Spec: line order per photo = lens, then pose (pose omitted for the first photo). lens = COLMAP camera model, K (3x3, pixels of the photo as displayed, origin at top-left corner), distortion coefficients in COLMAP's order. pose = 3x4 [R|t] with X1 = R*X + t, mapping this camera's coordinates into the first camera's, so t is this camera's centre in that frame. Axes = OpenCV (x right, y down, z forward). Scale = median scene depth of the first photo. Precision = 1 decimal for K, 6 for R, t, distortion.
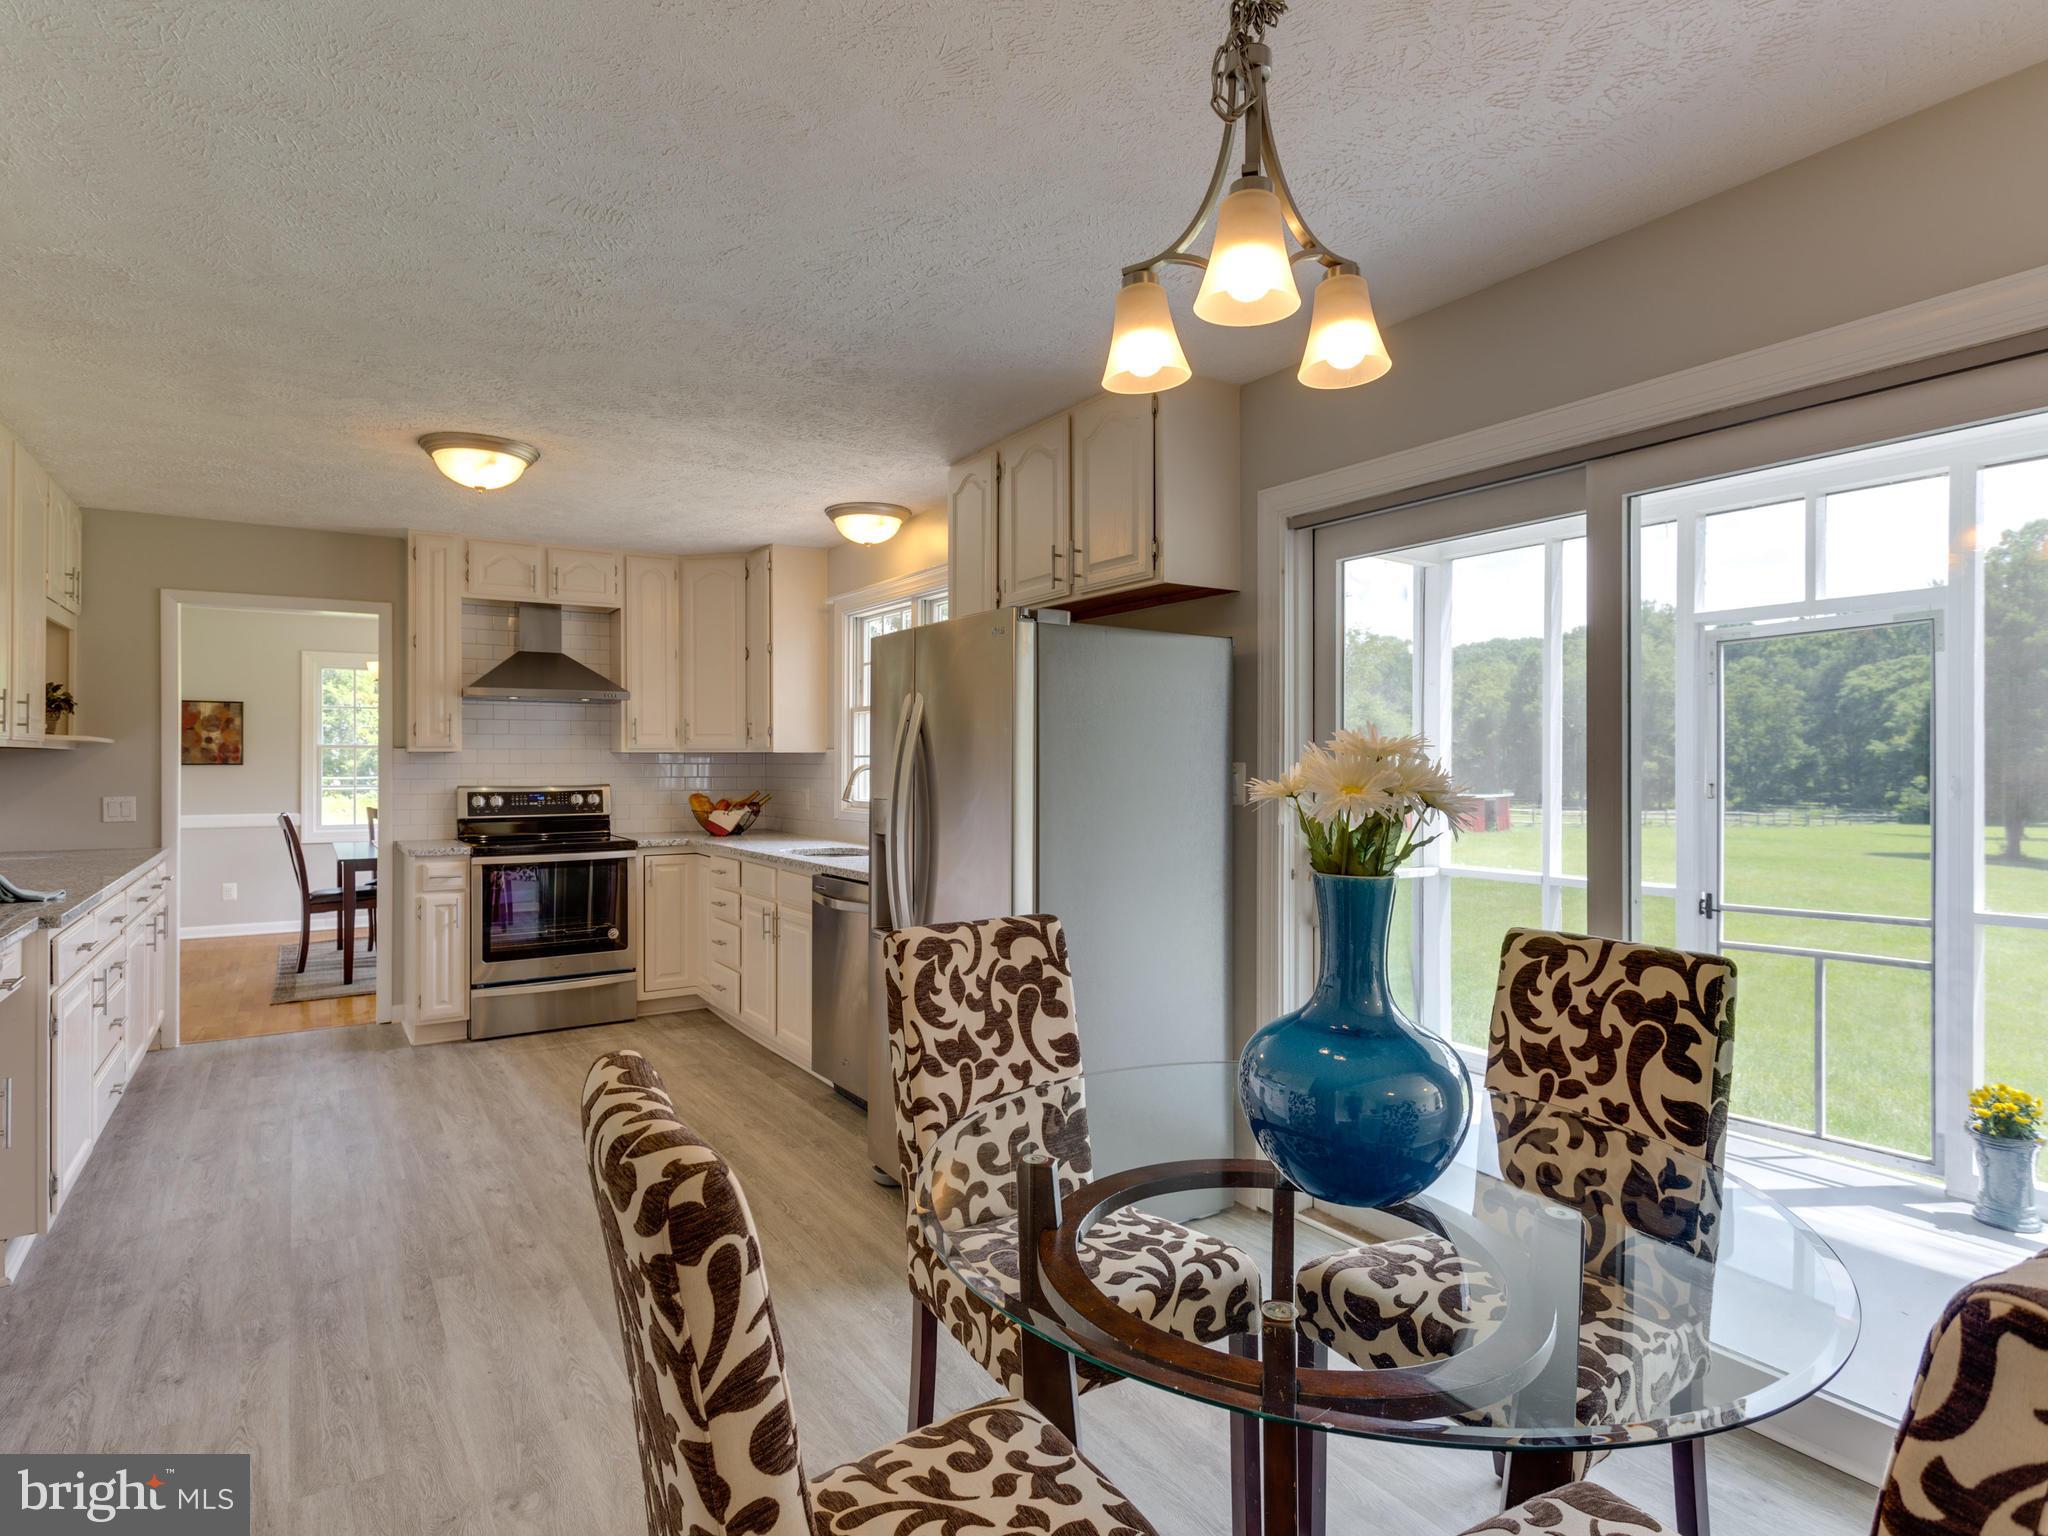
lens RADIAL K [[1121.4, 0, 1027.5], [0, 1121.4, 757.7], [0, 0, 1]] dist [0.011566, -0.005792]
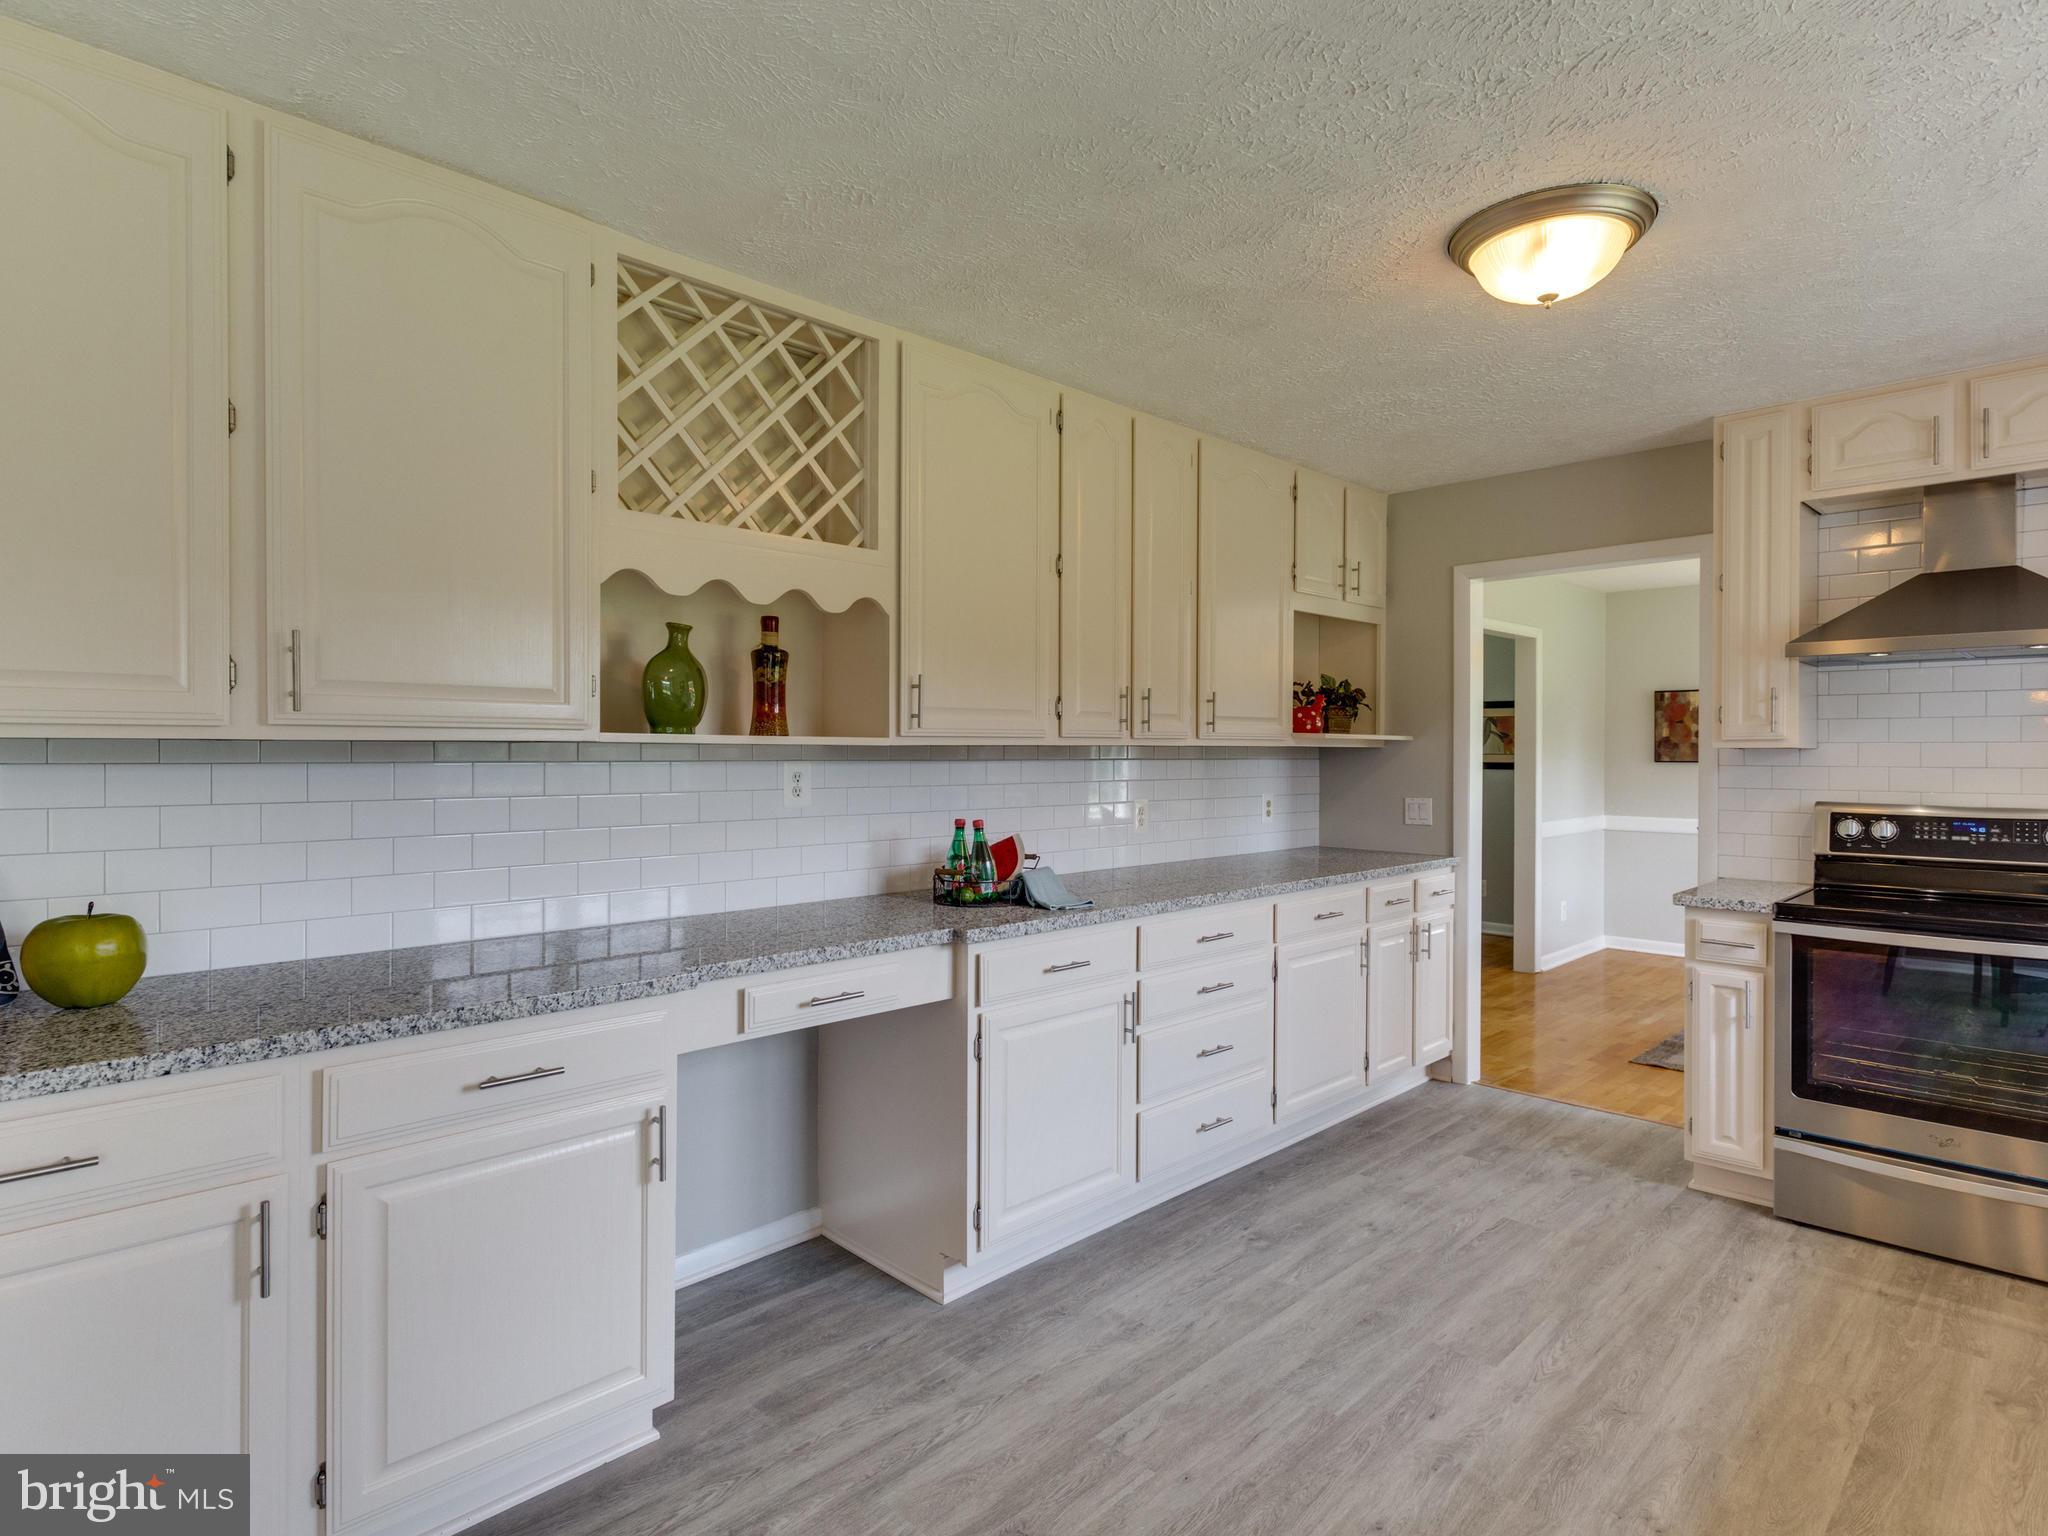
lens RADIAL K [[1121.4, 0, 983.2], [0, 1121.4, 759.6], [0, 0, 1]] dist [0.011566, -0.005792]
pose [[0.201578, 0.007809, -0.979441, 0.021008], [-0.000645, 0.999969, 0.007840, -0.003323], [0.979472, -0.000948, 0.201576, 0.419617]]
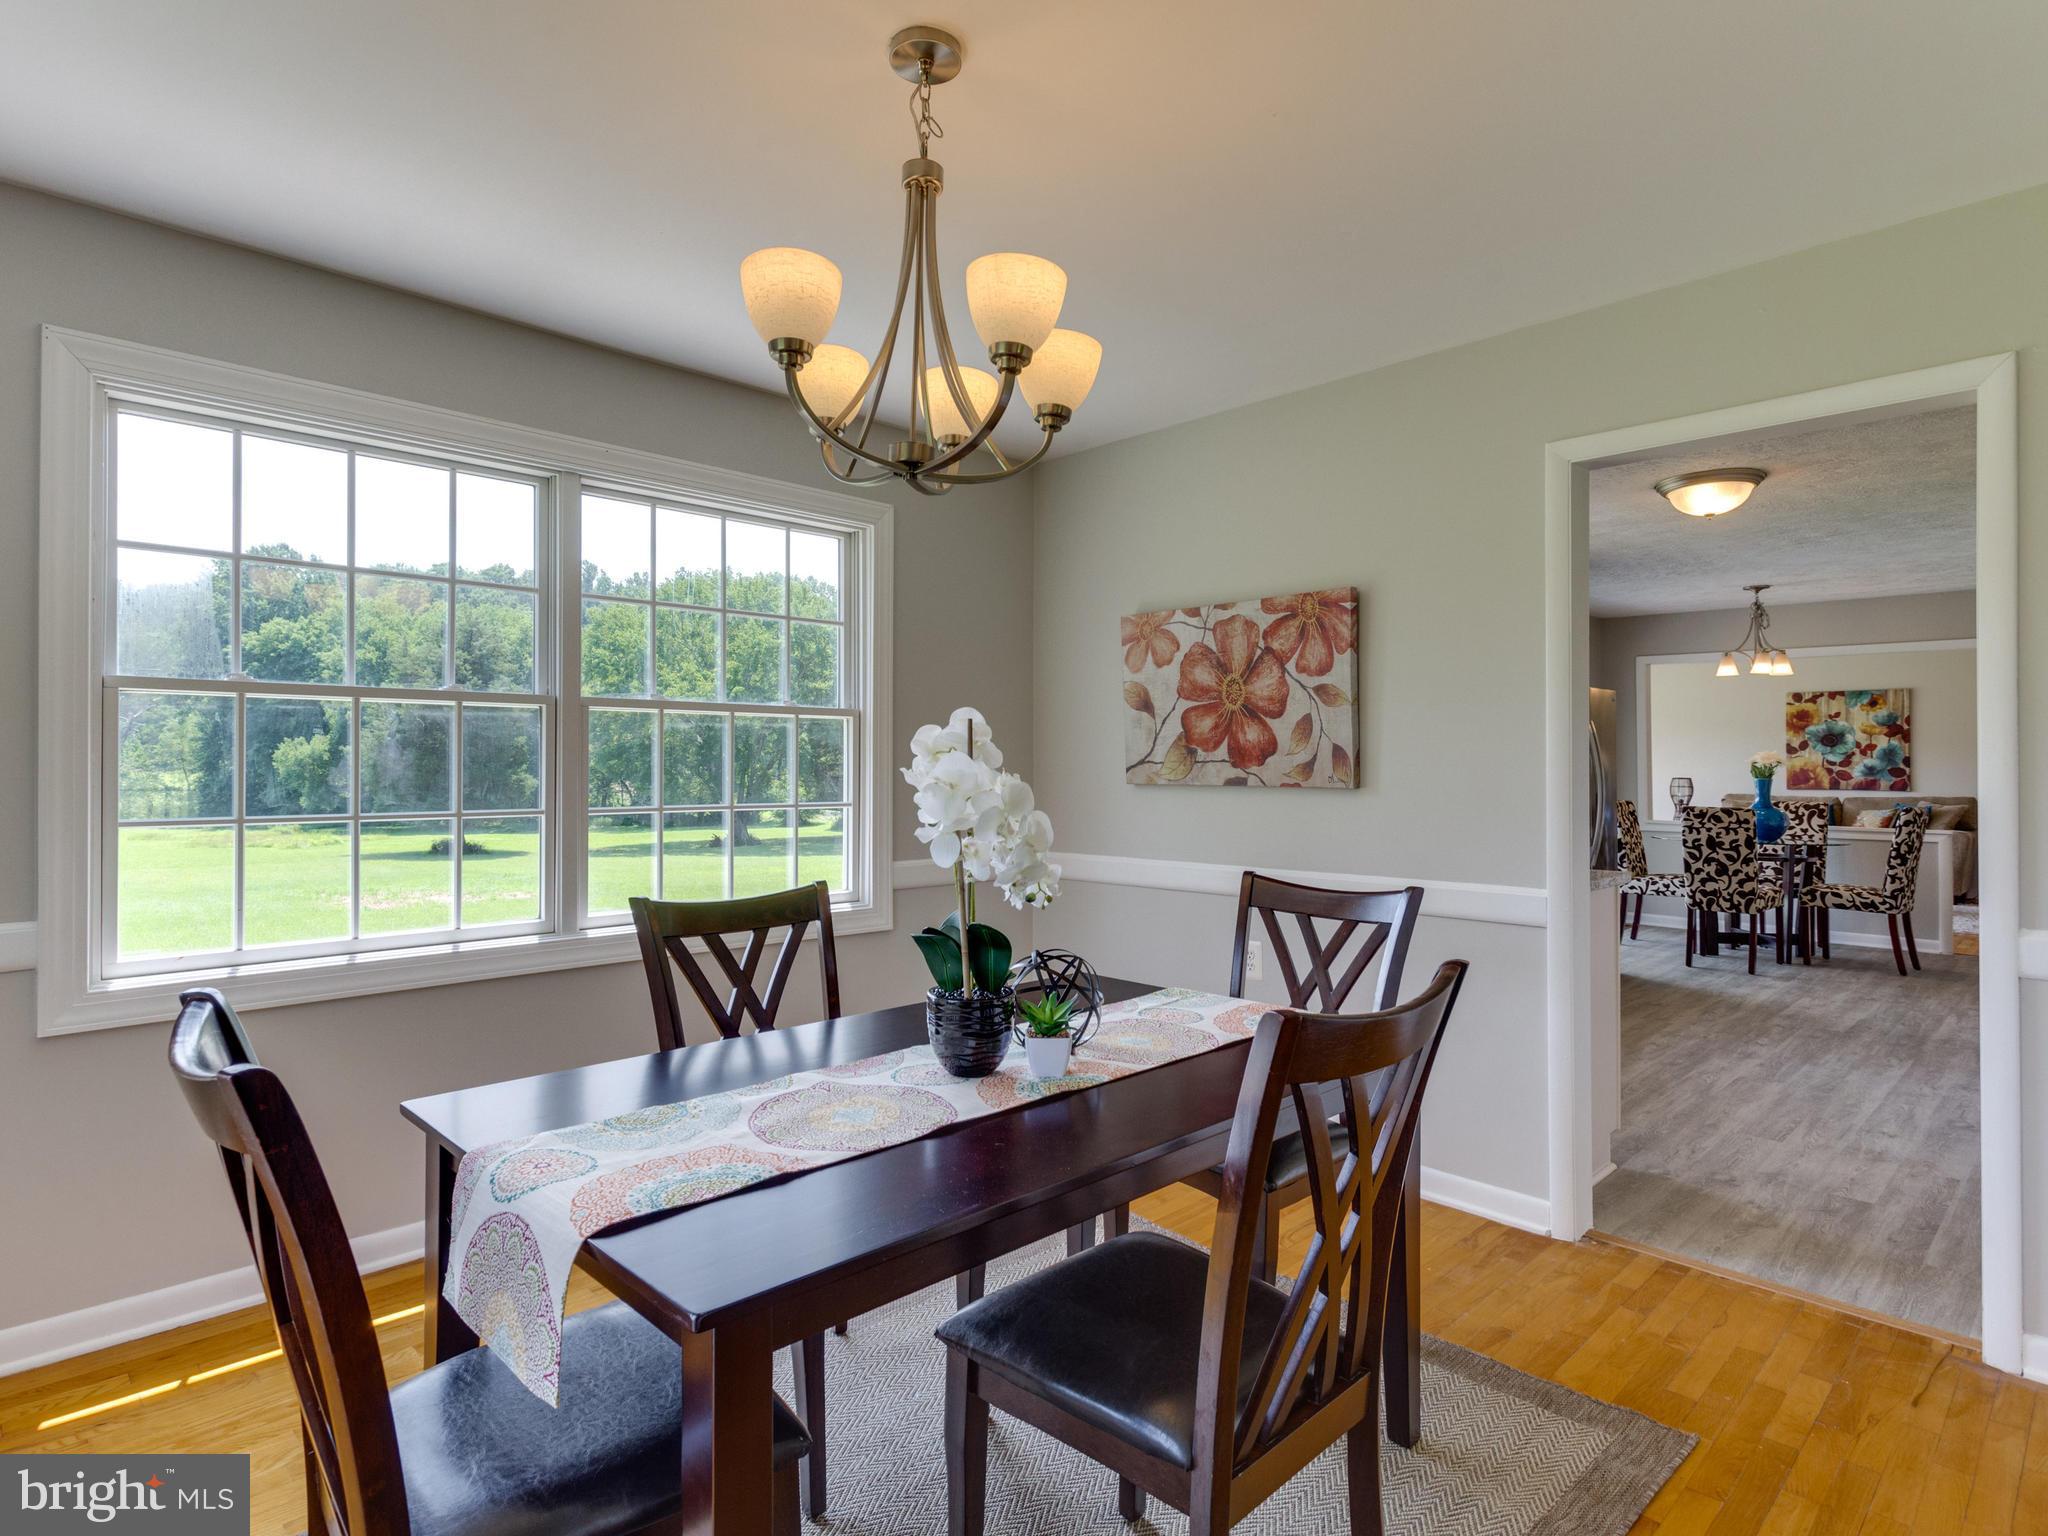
lens RADIAL K [[1121.4, 0, 994.2], [0, 1121.4, 766.4], [0, 0, 1]] dist [0.011566, -0.005792]
pose [[-0.198422, -0.000480, 0.980117, -1.041718], [-0.005818, 0.999983, -0.000689, 0.018115], [-0.980099, -0.005839, -0.198421, 1.380345]]
